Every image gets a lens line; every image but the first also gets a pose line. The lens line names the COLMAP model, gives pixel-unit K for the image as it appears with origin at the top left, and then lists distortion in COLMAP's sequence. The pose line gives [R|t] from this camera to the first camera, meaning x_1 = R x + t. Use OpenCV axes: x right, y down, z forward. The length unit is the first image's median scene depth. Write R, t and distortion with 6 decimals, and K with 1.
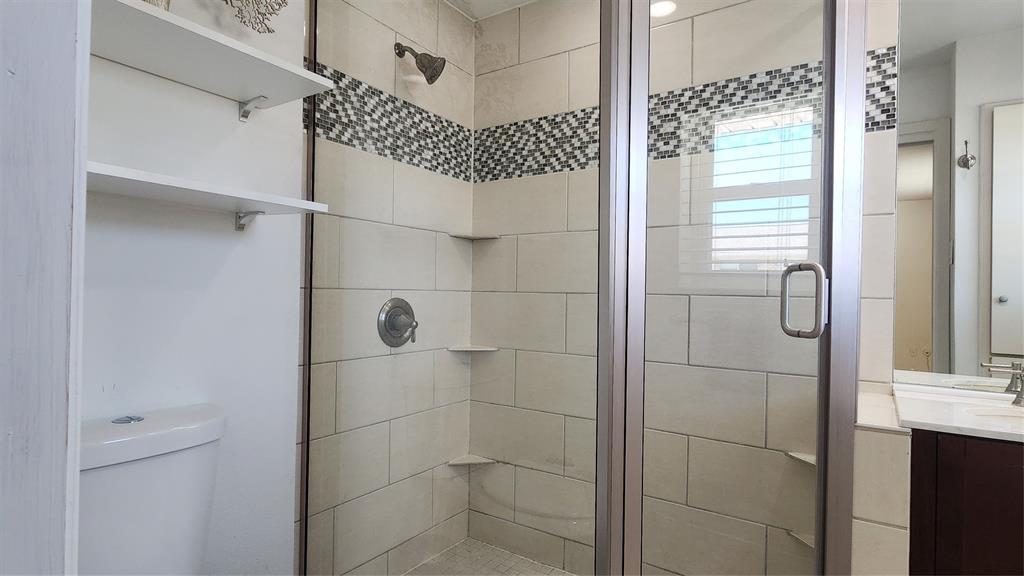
lens RADIAL K [[522.8, 0, 514.9], [0, 522.8, 290.3], [0, 0, 1]] dist [0.005178, -0.002337]
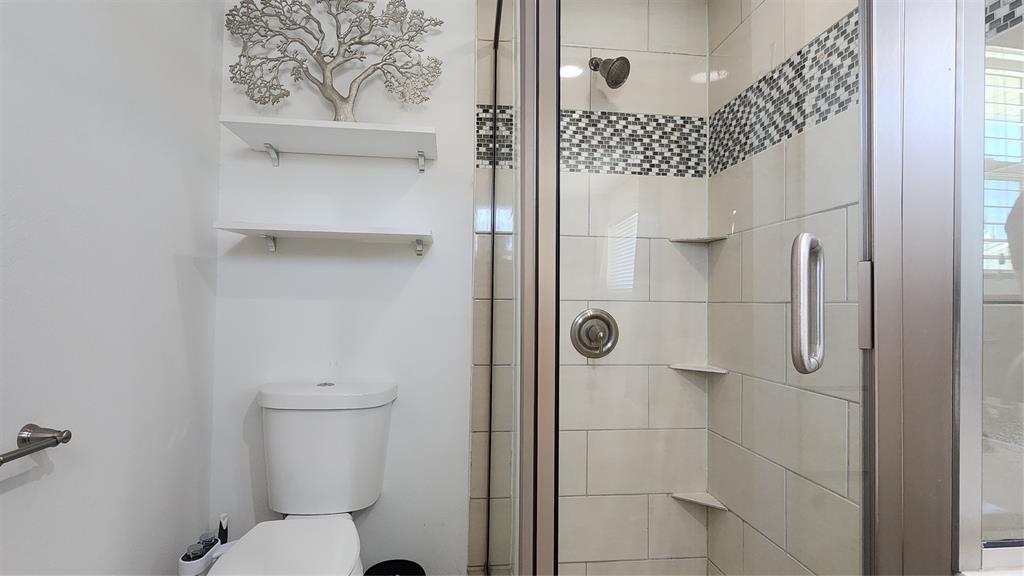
lens RADIAL K [[522.8, 0, 513.5], [0, 522.8, 291.8], [0, 0, 1]] dist [0.005178, -0.002337]
pose [[0.638952, -0.024940, -0.768842, 0.414932], [0.000667, 0.999492, -0.031867, 0.012594], [0.769247, 0.019848, 0.638644, 0.224024]]
